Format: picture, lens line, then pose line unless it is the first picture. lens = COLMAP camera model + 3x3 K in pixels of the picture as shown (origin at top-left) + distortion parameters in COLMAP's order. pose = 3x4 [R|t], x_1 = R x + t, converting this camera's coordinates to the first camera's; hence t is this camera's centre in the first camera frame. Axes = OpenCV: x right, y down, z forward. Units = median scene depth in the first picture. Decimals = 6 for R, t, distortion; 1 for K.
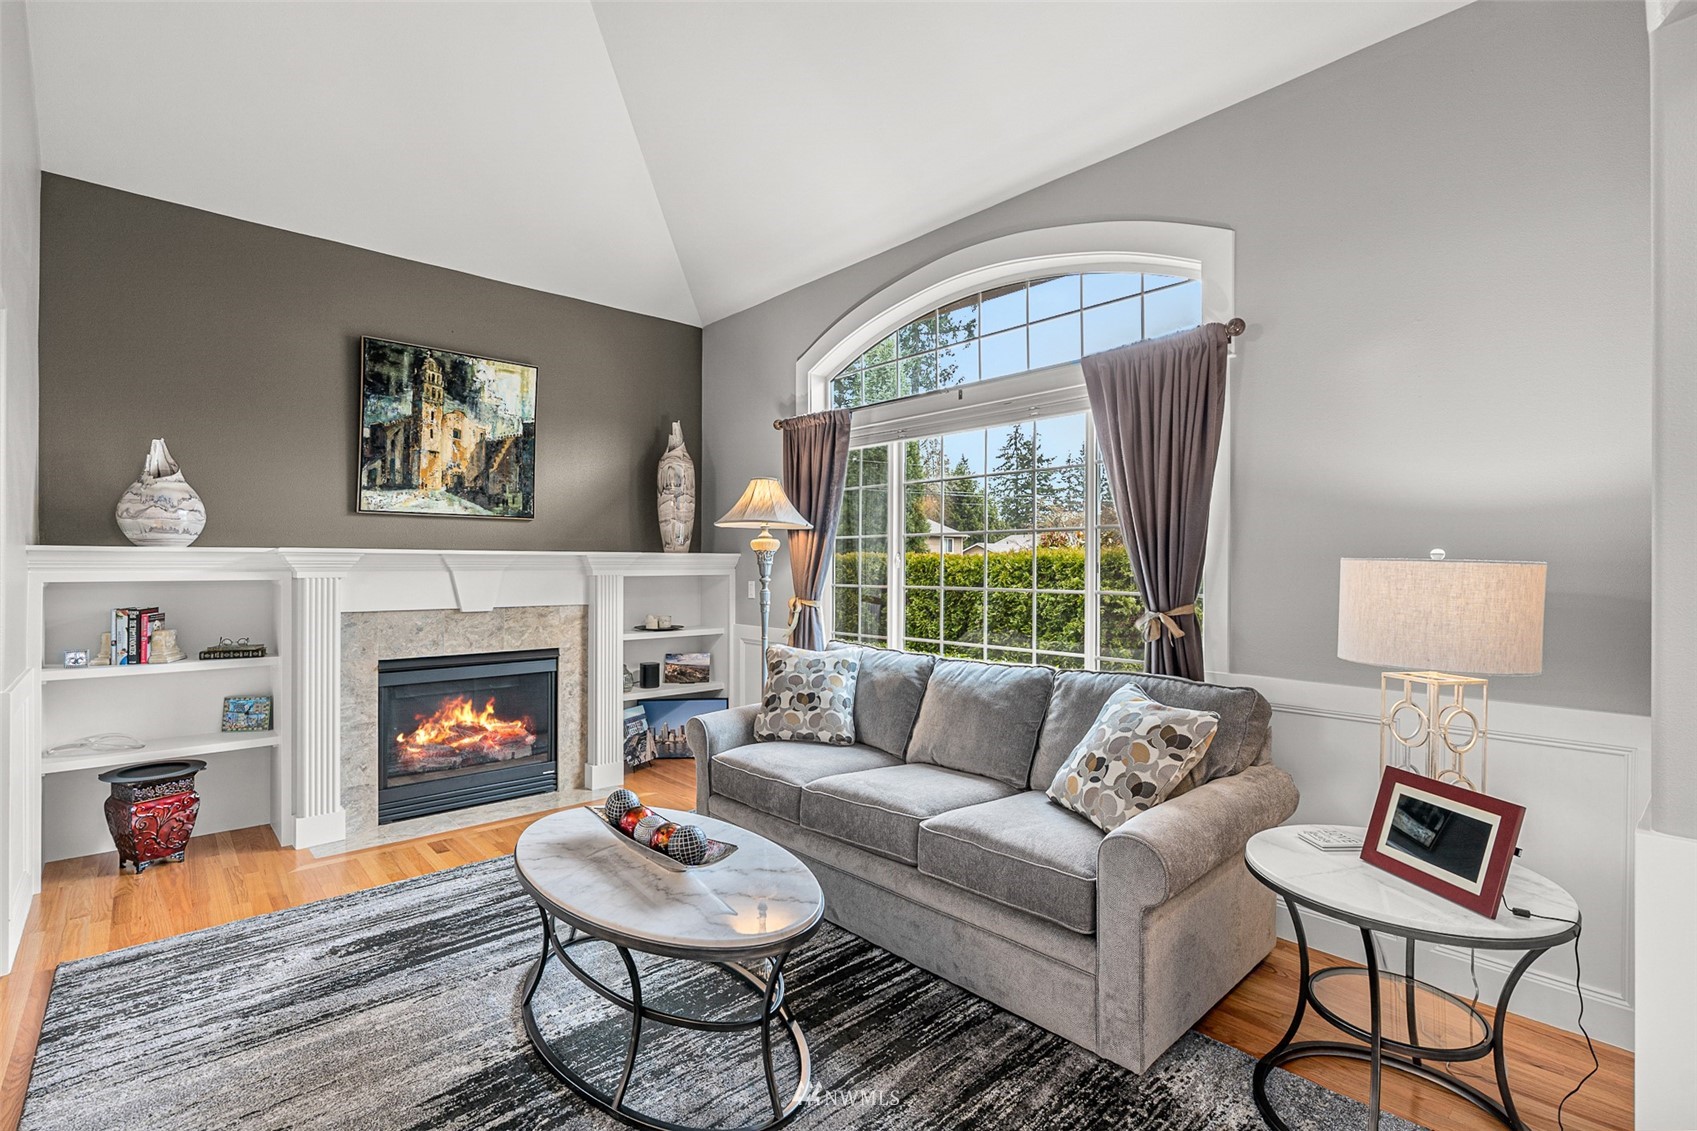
lens RADIAL K [[775.9, 0, 847.7], [0, 775.9, 559.3], [0, 0, 1]] dist [-0.010003, 0.001570]
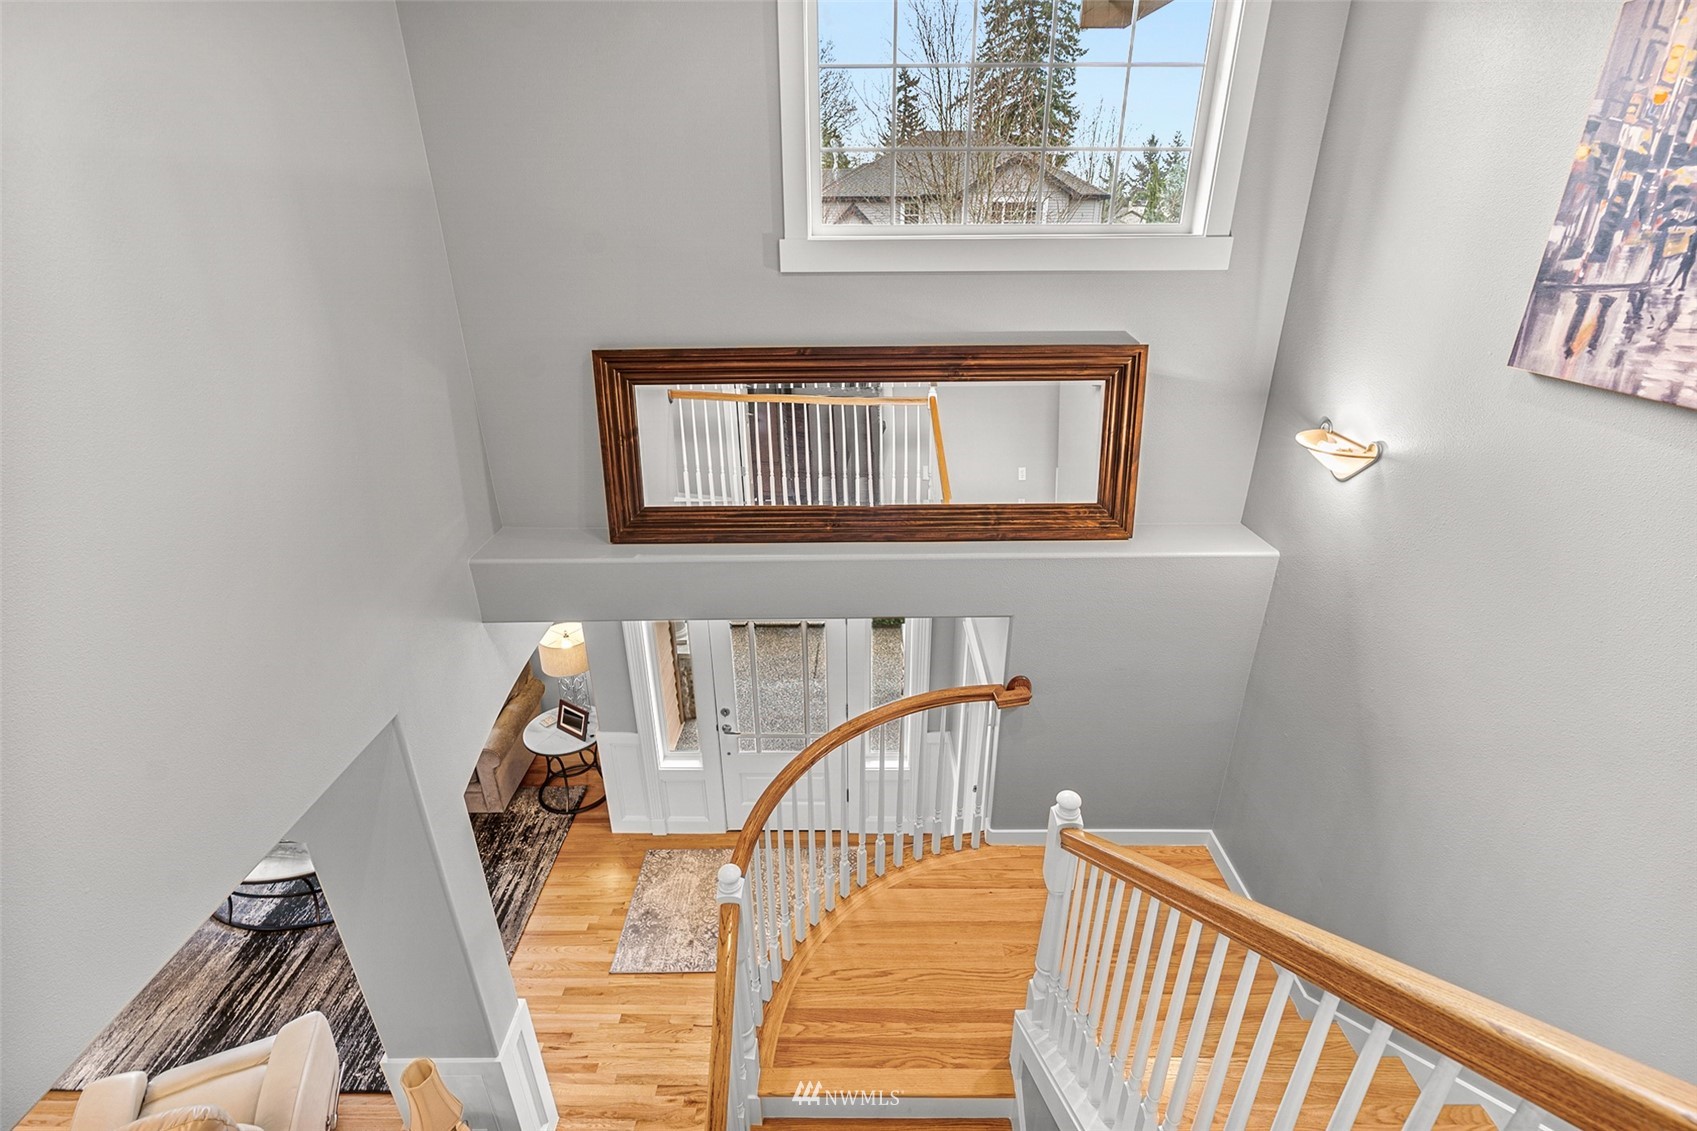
lens RADIAL K [[775.9, 0, 847.7], [0, 775.9, 559.3], [0, 0, 1]] dist [-0.010003, 0.001570]
pose [[0.683404, -0.302271, 0.664523, -0.184805], [0.000587, 0.910483, 0.413547, -0.662459], [-0.730040, -0.282229, 0.622405, -0.710010]]
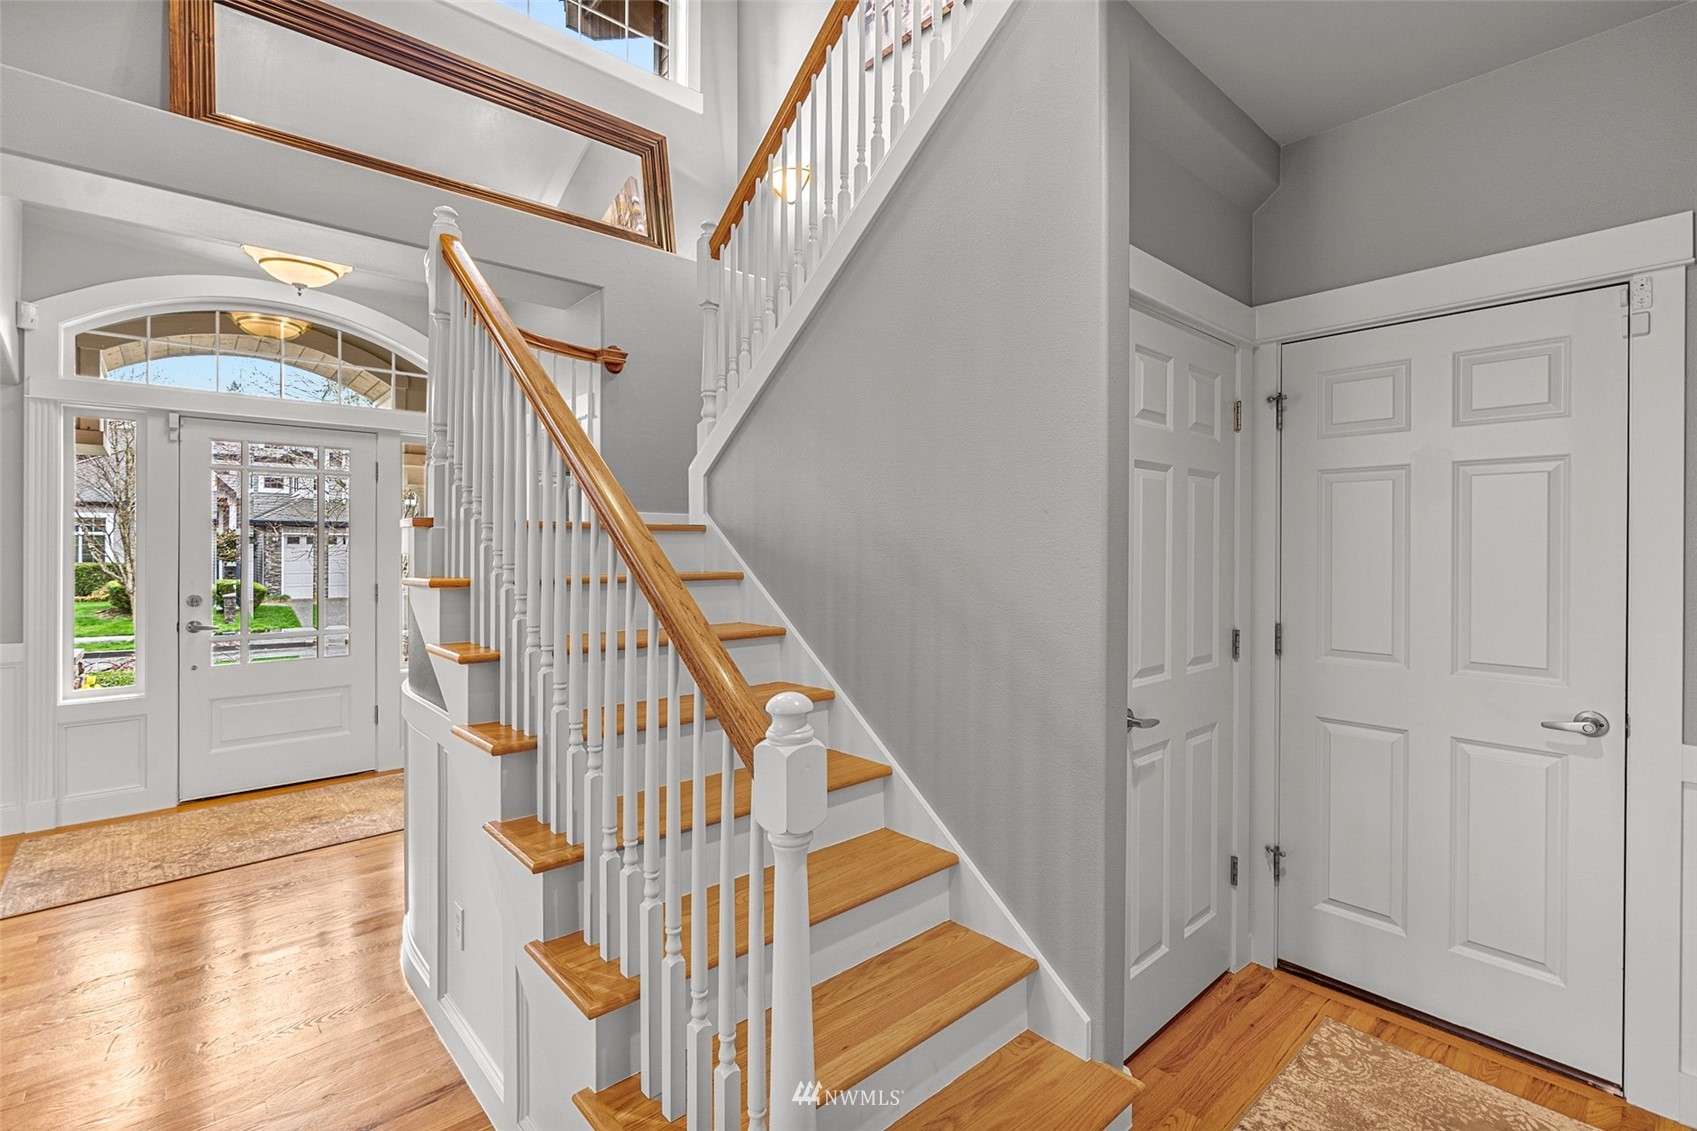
lens RADIAL K [[772.0, 0, 852.6], [0, 772.0, 545.3], [0, 0, 1]] dist [0.001458, 0.000740]
pose [[0.006404, -0.000079, 0.999979, -0.515873], [-0.010161, 0.999948, 0.000144, -0.021545], [-0.999928, -0.010162, 0.006403, -0.688284]]
